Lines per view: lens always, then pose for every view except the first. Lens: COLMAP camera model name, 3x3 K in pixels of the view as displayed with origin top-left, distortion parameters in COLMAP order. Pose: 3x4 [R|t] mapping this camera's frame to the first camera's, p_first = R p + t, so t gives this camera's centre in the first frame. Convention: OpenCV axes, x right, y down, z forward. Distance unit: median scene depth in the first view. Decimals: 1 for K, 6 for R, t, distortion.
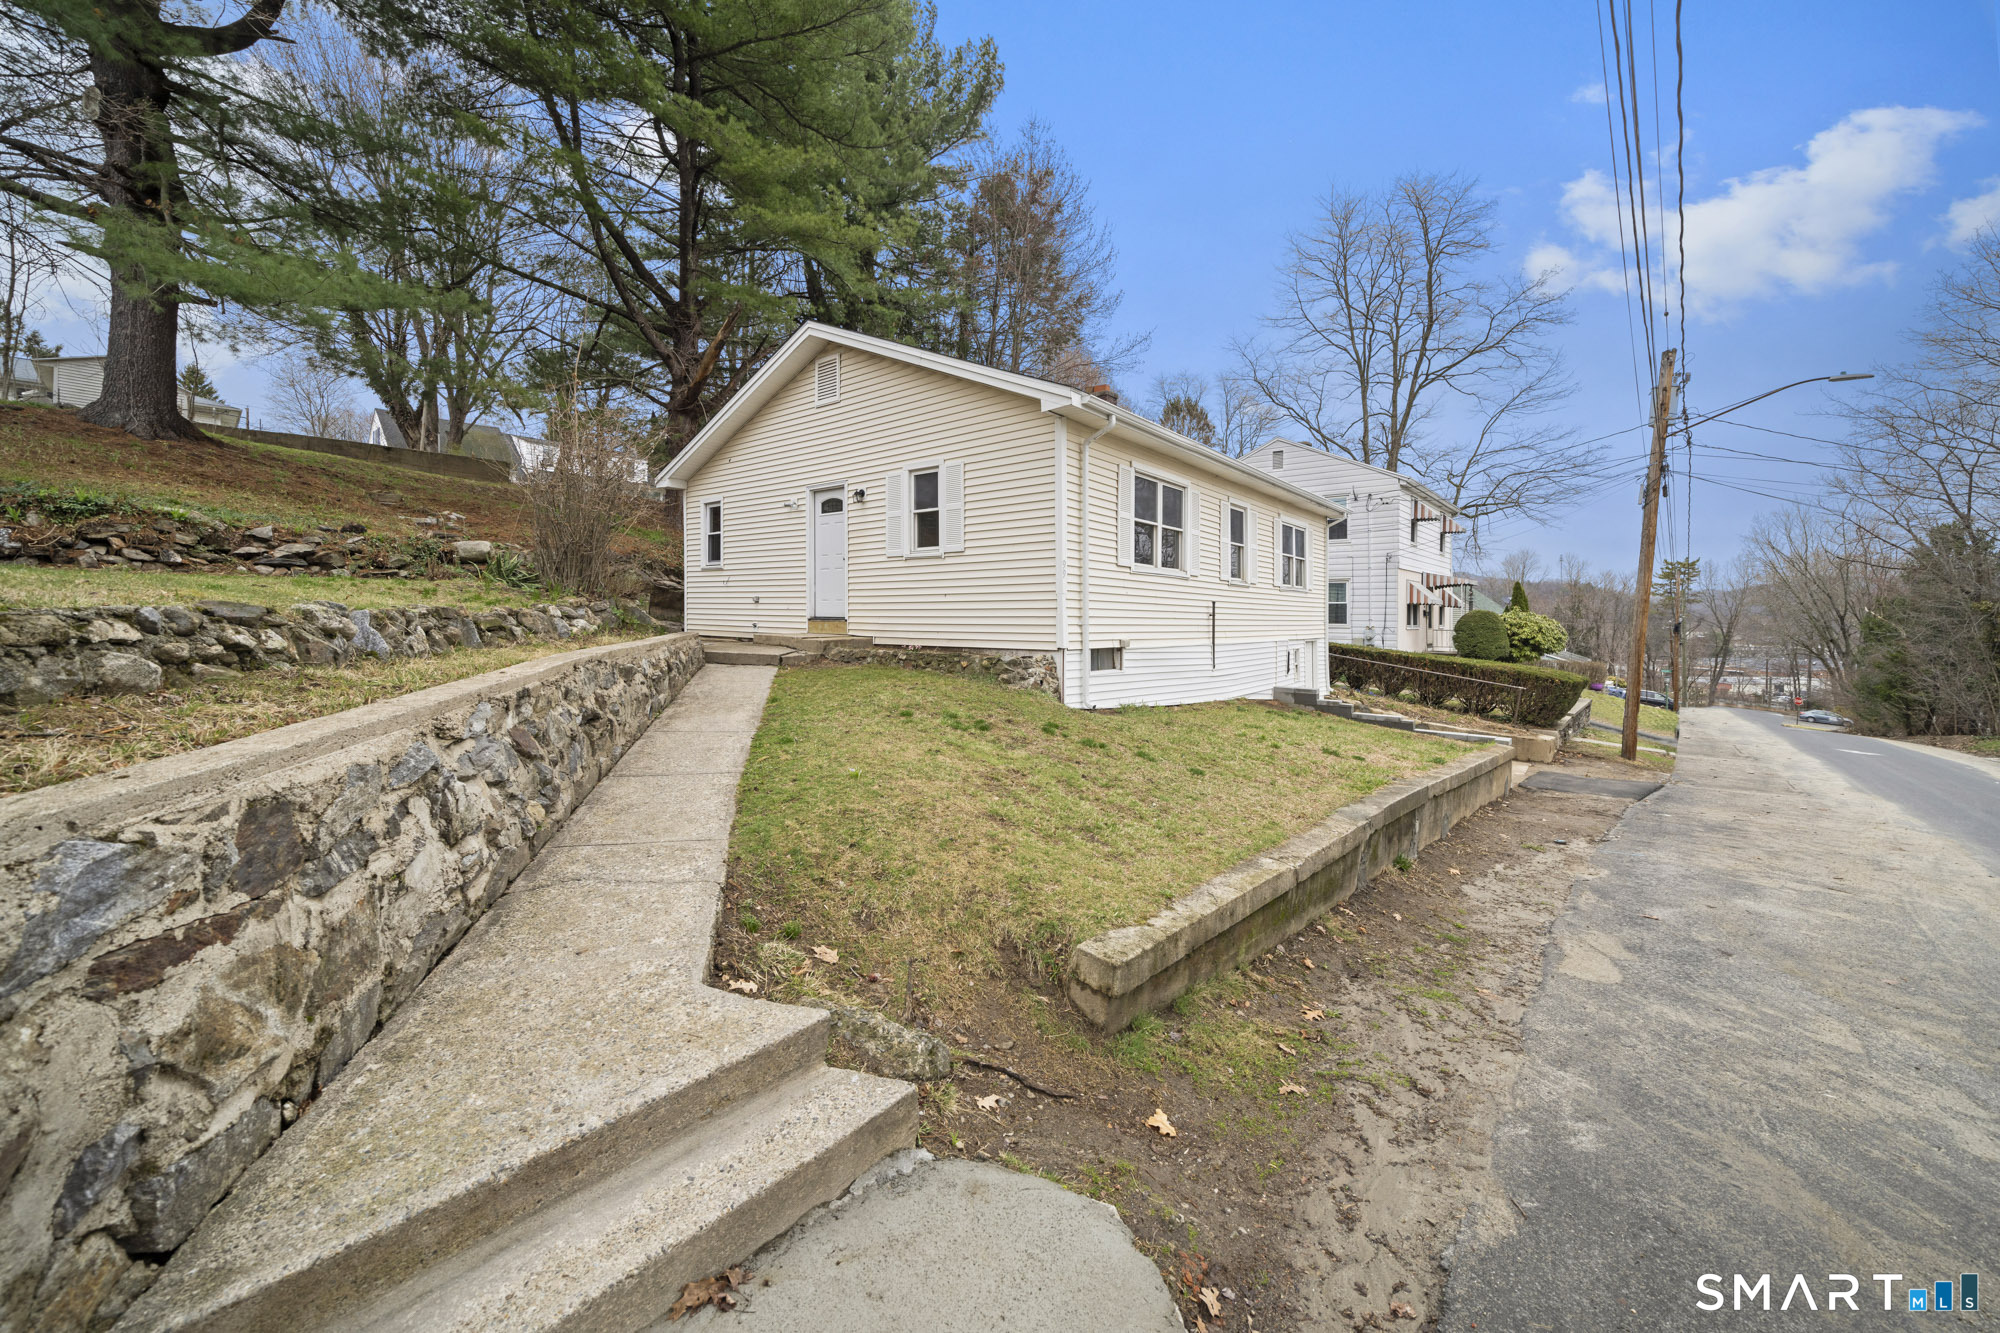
lens RADIAL K [[749.6, 0, 1002.0], [0, 749.6, 609.7], [0, 0, 1]] dist [0.000045, -0.000003]
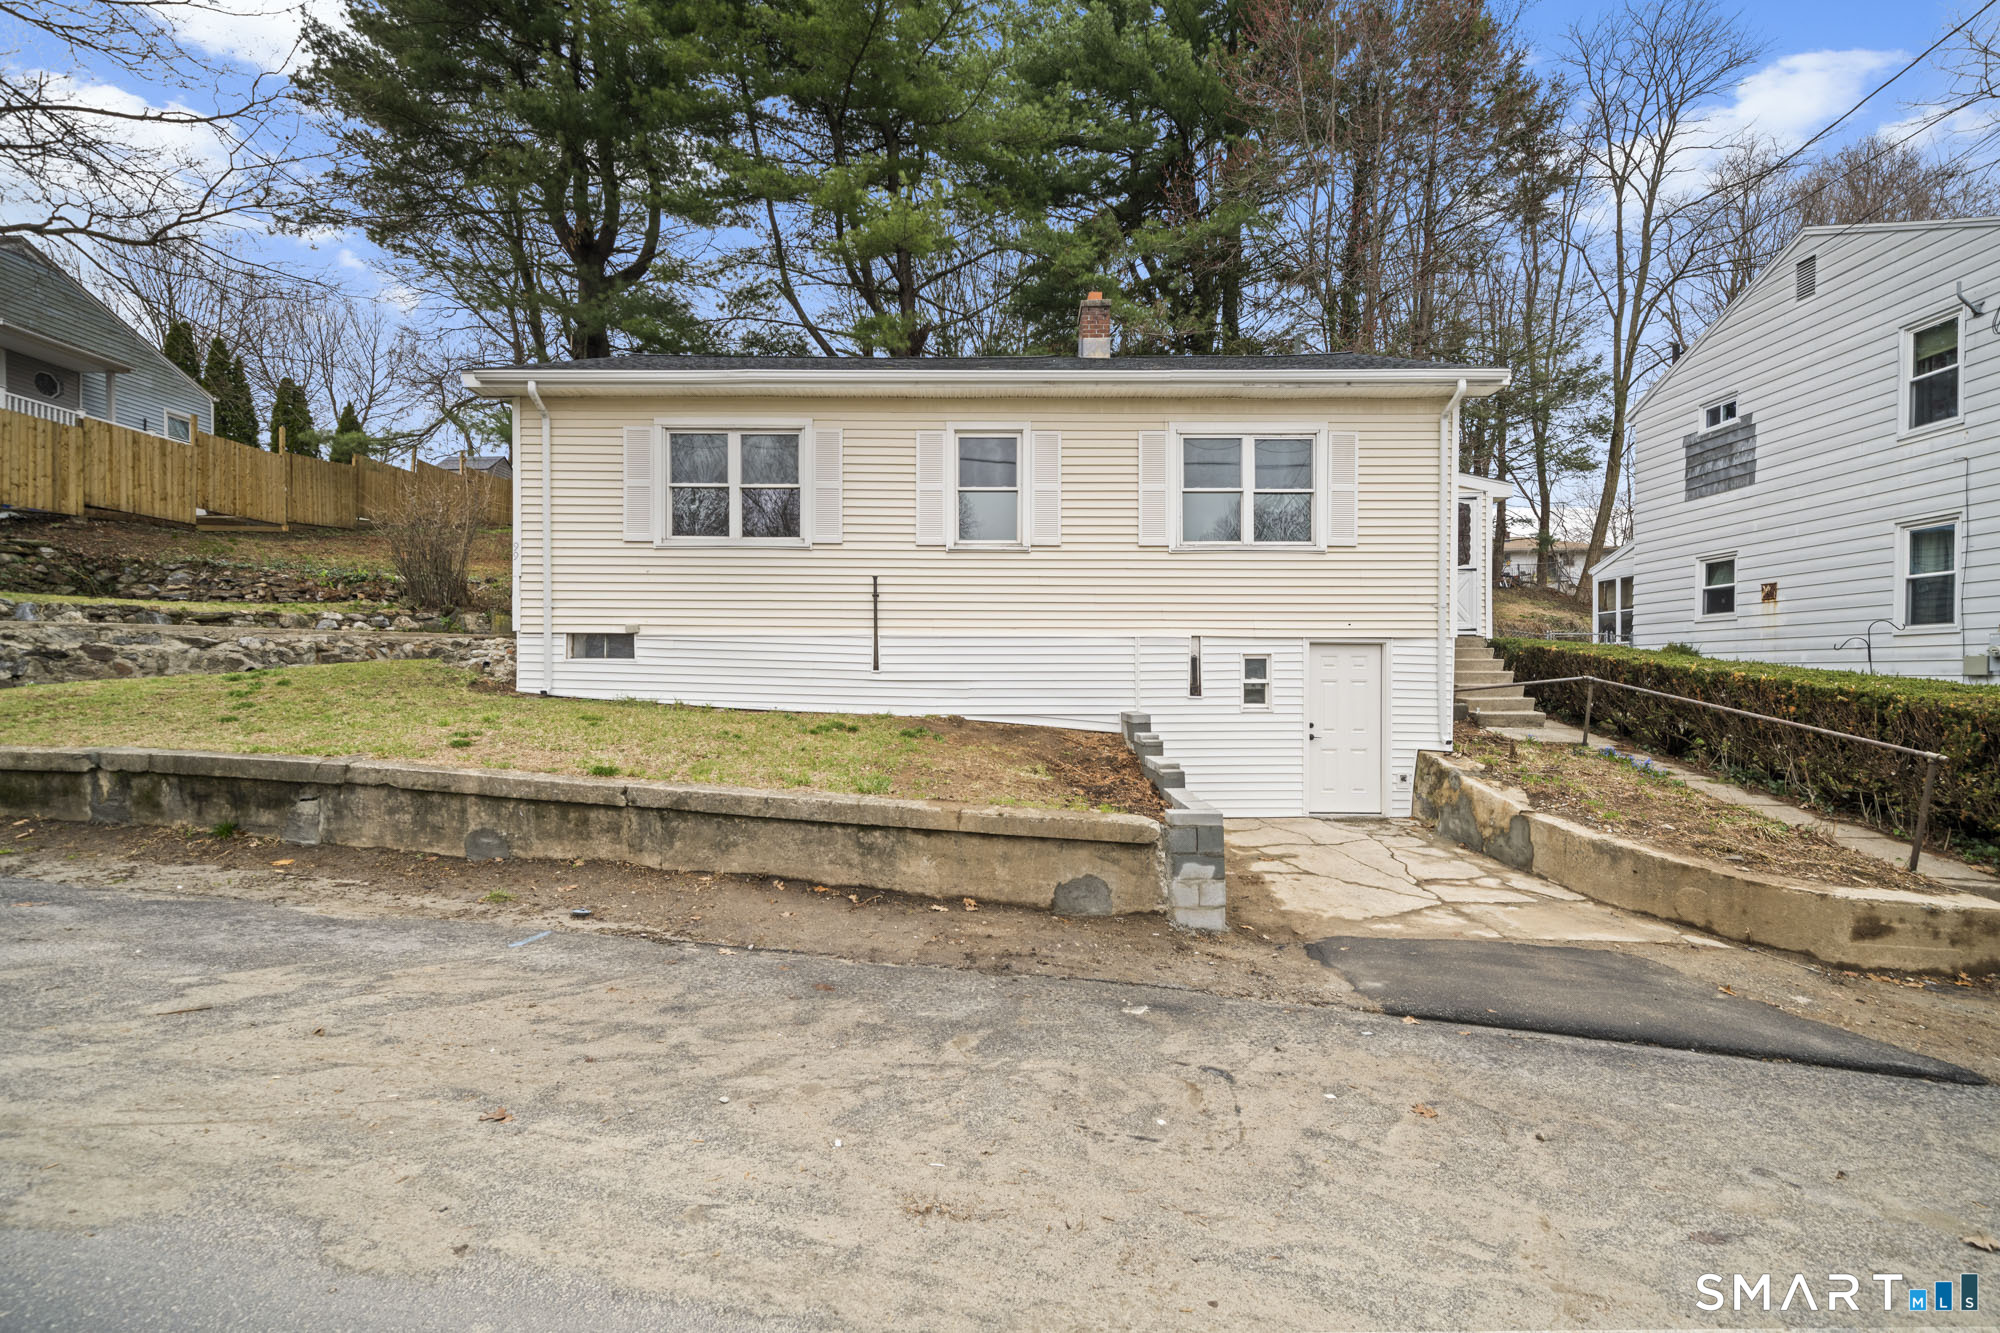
lens RADIAL K [[861.0, 0, 1000.0], [0, 861.0, 666.5], [0, 0, 1]] dist [-0.001311, 0.000025]
pose [[0.623488, -0.007753, -0.781795, 1.072179], [0.008699, 0.999958, -0.002980, 0.084502], [0.781785, -0.004943, 0.623529, 0.623364]]
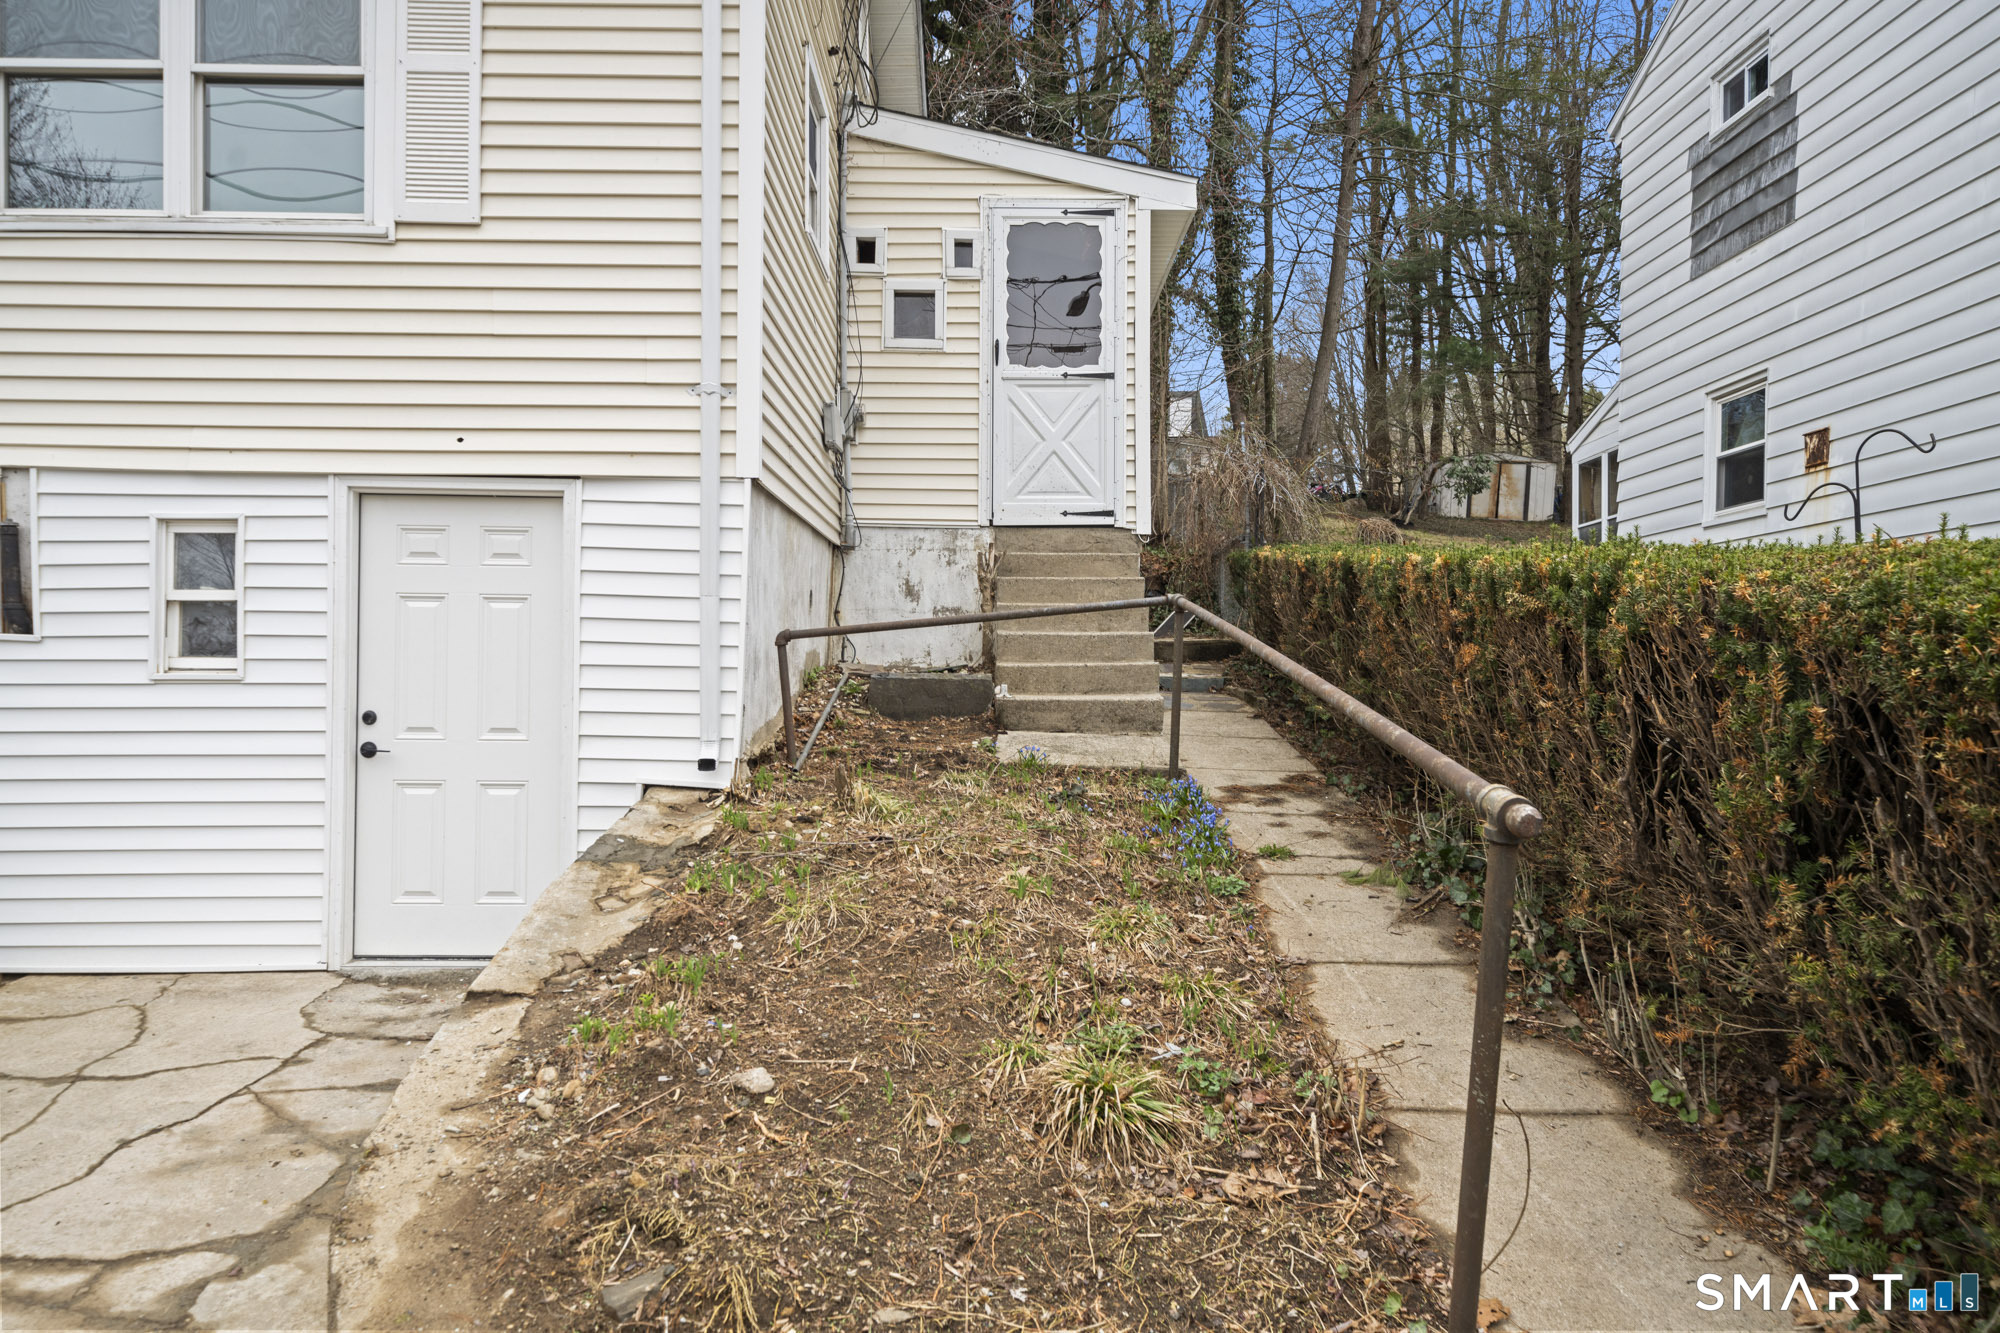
lens RADIAL K [[1267.0, 0, 1000.0], [0, 1267.0, 666.5], [0, 0, 1]] dist [-0.000609, -0.000104]
pose [[0.636345, -0.006802, -0.771374, 1.098690], [0.004203, 0.999977, -0.005350, 0.131124], [0.771393, 0.000162, 0.636359, 1.330420]]
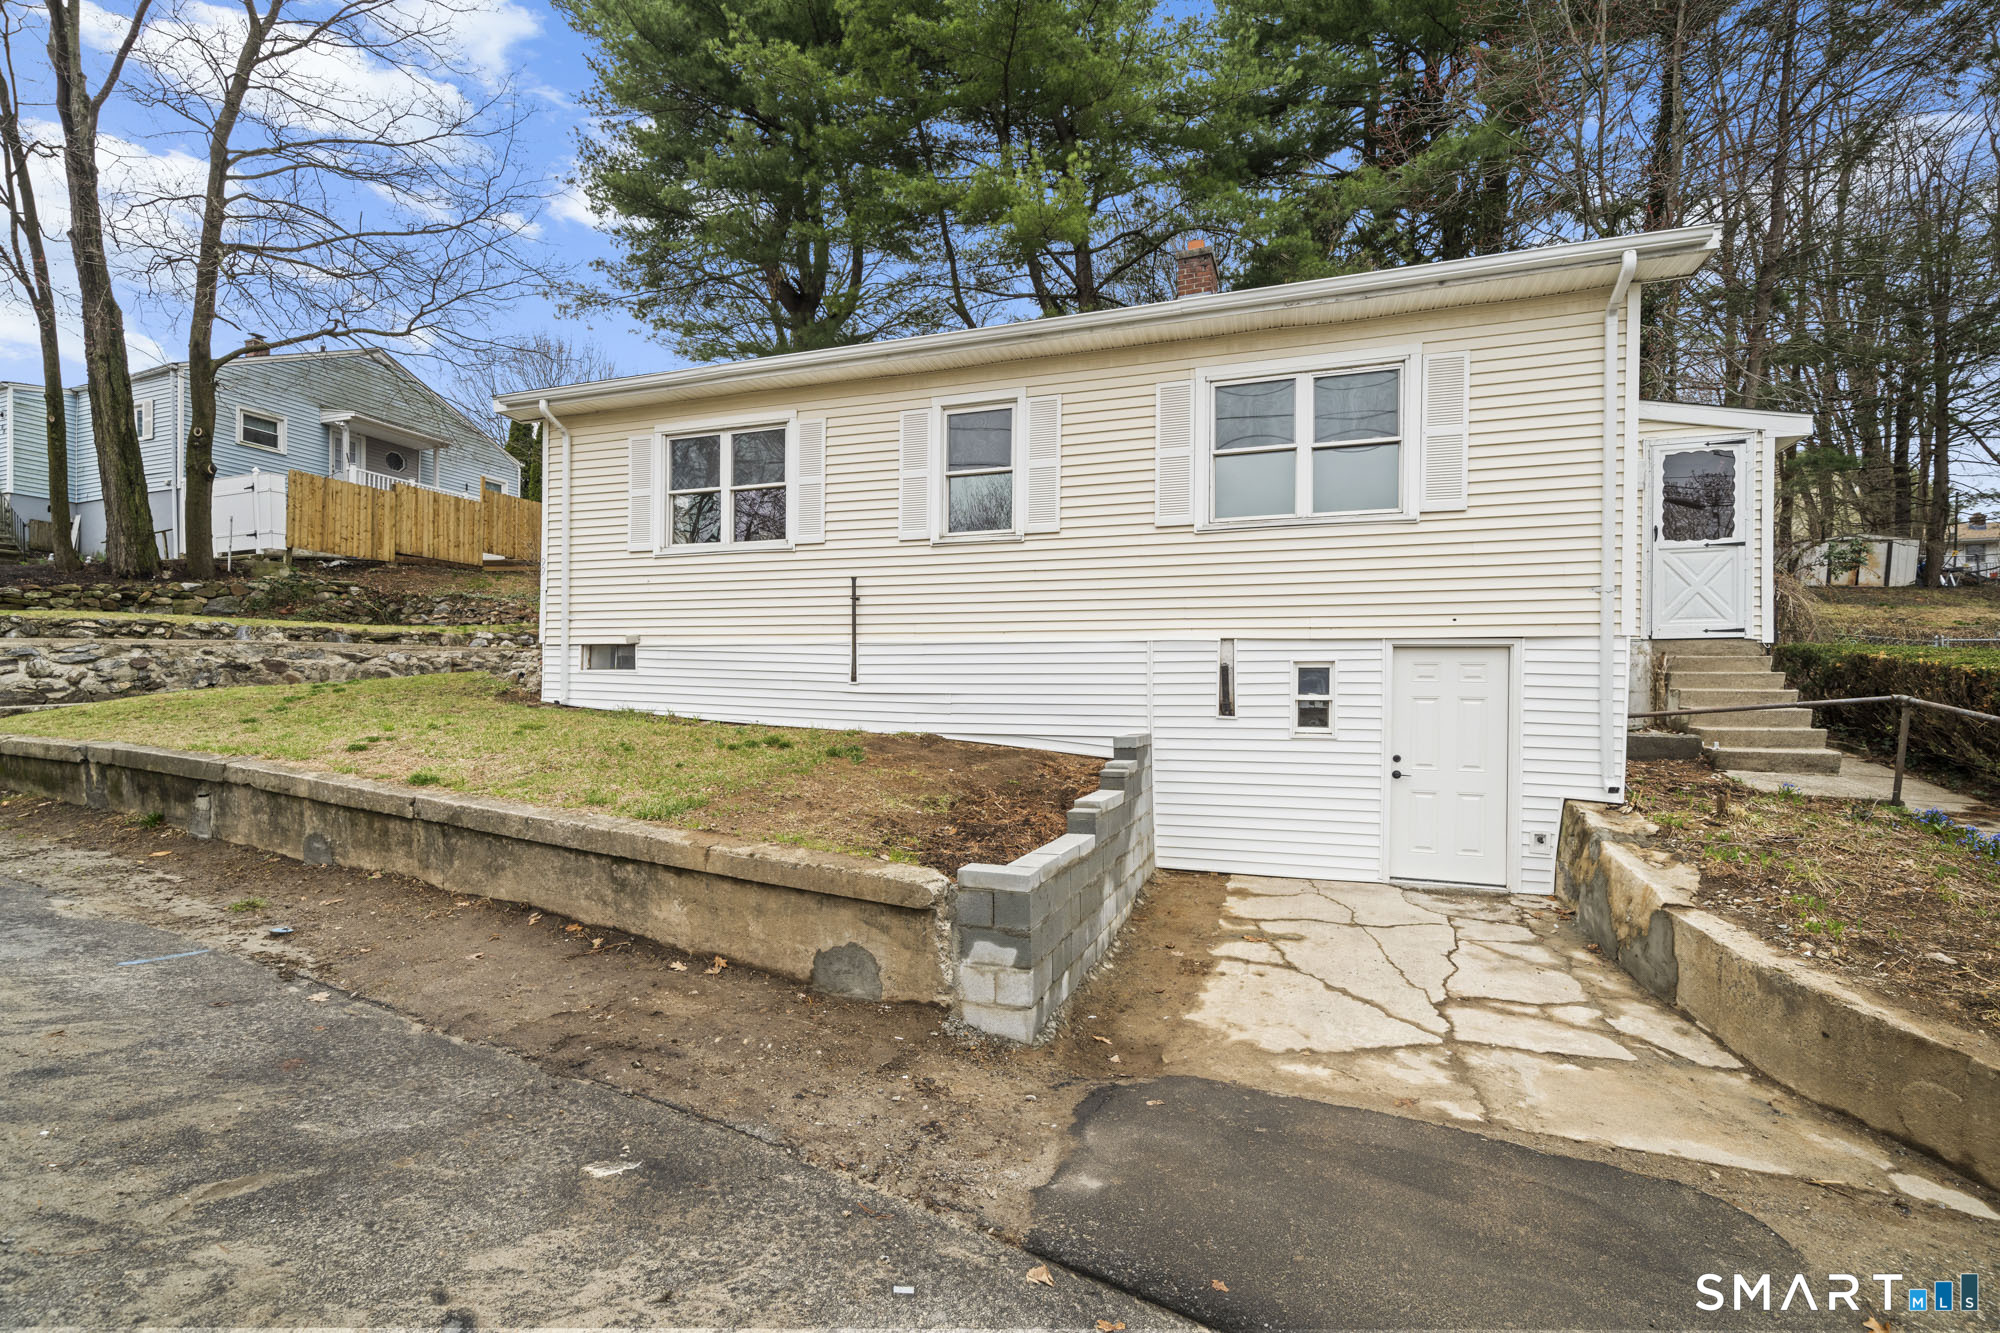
lens RADIAL K [[851.4, 0, 995.0], [0, 851.4, 684.9], [0, 0, 1]] dist [0.000494, -0.000115]
pose [[0.329786, -0.012072, -0.943979, 1.086470], [0.001881, 0.999925, -0.012131, 0.097359], [0.944054, 0.002225, 0.329784, 0.939282]]
